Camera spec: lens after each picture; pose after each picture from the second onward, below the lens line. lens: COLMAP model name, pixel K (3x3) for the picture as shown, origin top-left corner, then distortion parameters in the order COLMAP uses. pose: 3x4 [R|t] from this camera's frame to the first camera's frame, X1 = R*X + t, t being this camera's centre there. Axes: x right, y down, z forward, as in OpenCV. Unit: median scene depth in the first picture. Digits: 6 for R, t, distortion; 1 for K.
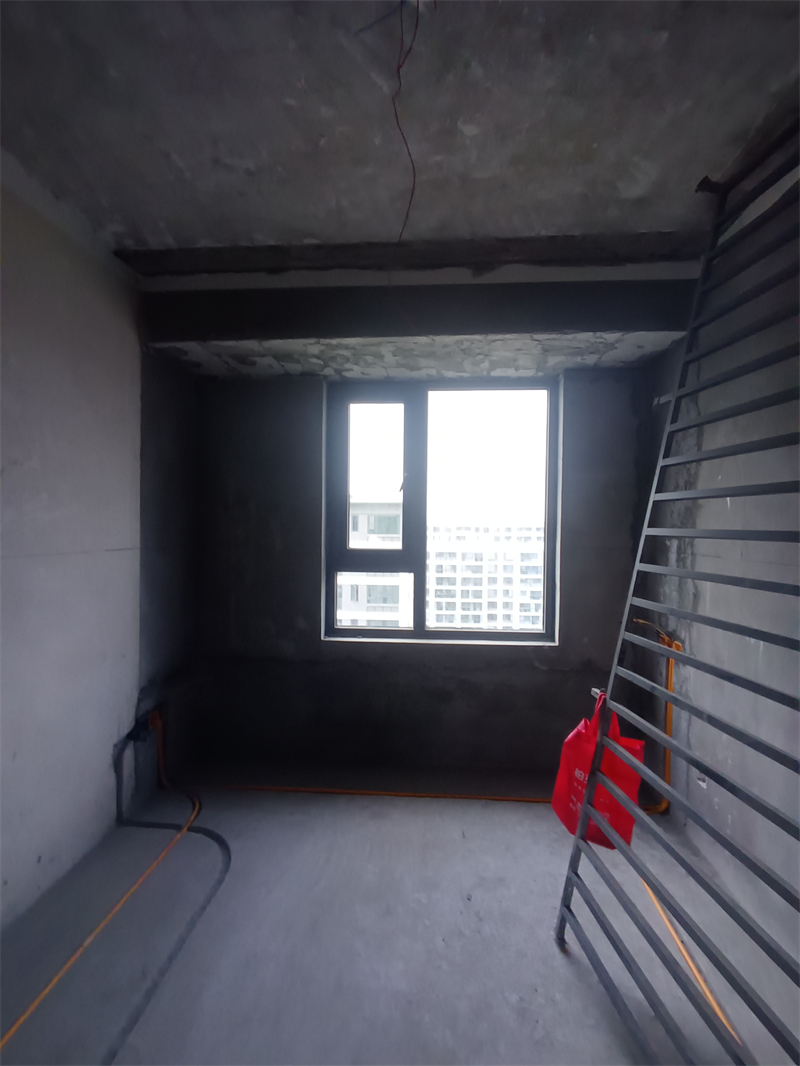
lens RADIAL K [[490.6, 0, 403.1], [0, 490.6, 534.6], [0, 0, 1]] dist [-0.001743, 0.000312]
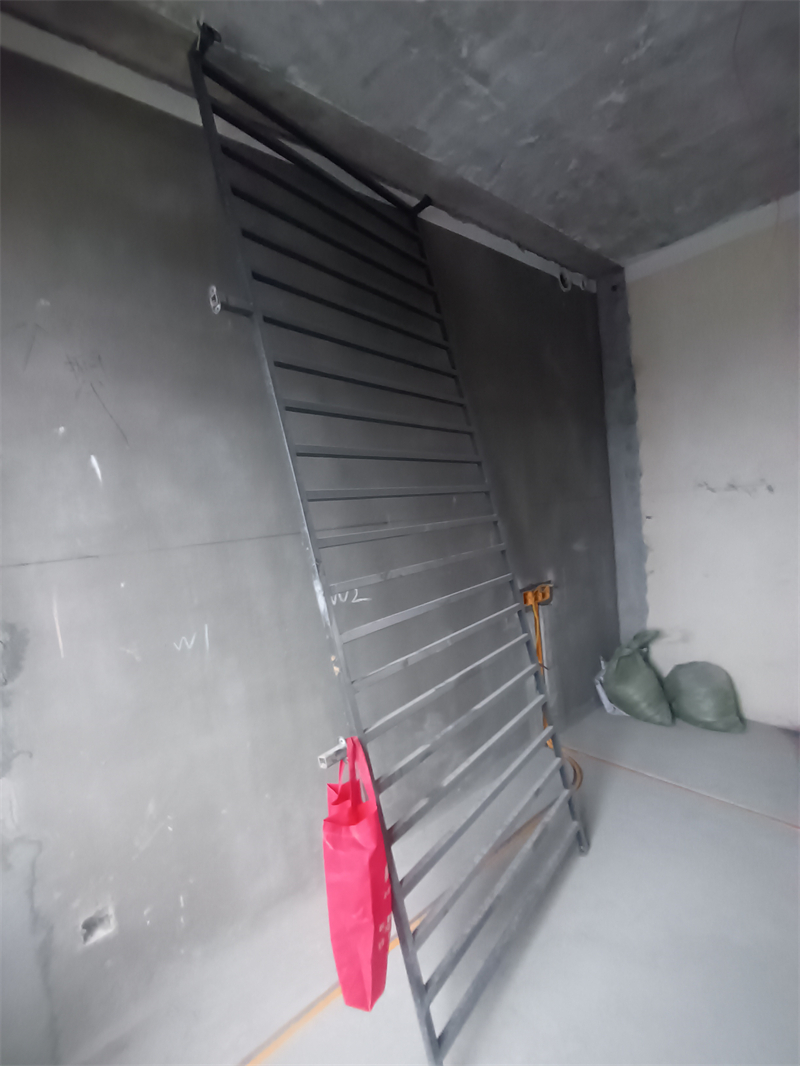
lens RADIAL K [[489.1, 0, 404.2], [0, 489.1, 535.2], [0, 0, 1]] dist [-0.000489, -0.000894]
pose [[-0.706506, 0.009719, 0.707641, -0.076038], [0.089845, 0.993047, 0.076062, 0.005675], [-0.701981, 0.117316, -0.702467, 0.956420]]
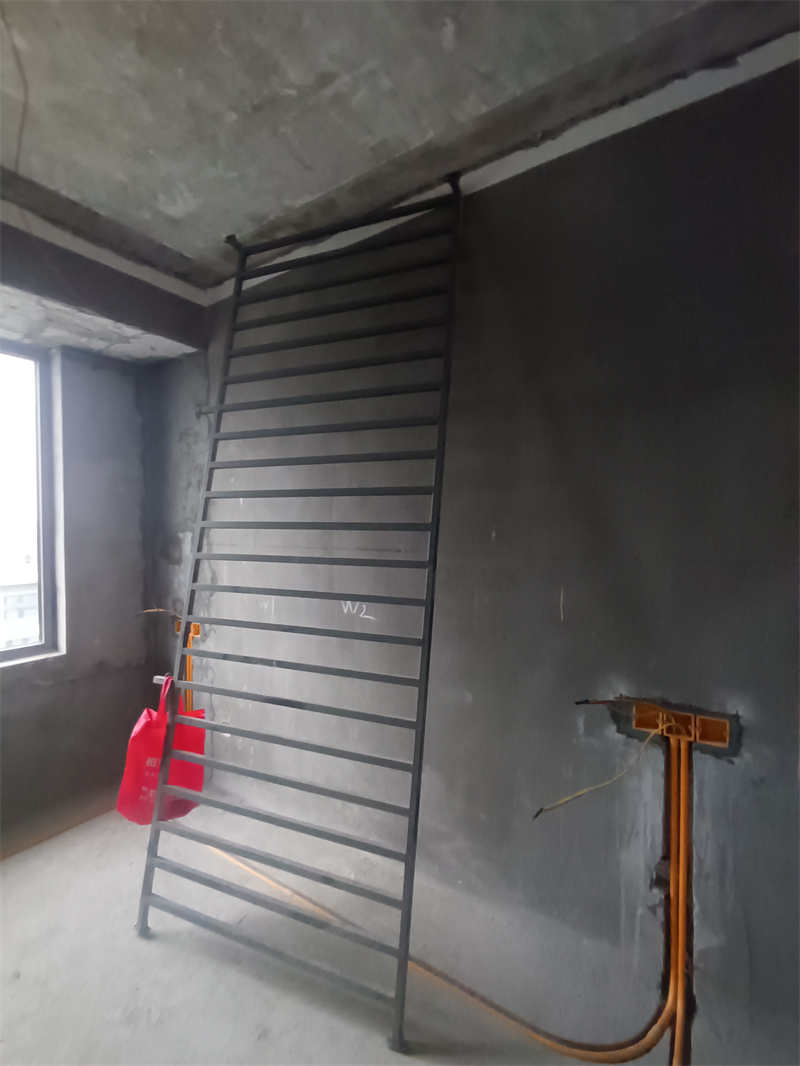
lens RADIAL K [[491.2, 0, 404.5], [0, 491.2, 533.4], [0, 0, 1]] dist [-0.001252, 0.000012]
pose [[0.490067, -0.027228, 0.871259, -0.178406], [0.019695, 0.999603, 0.020161, 0.000432], [-0.871462, 0.007279, 0.490409, 0.021001]]
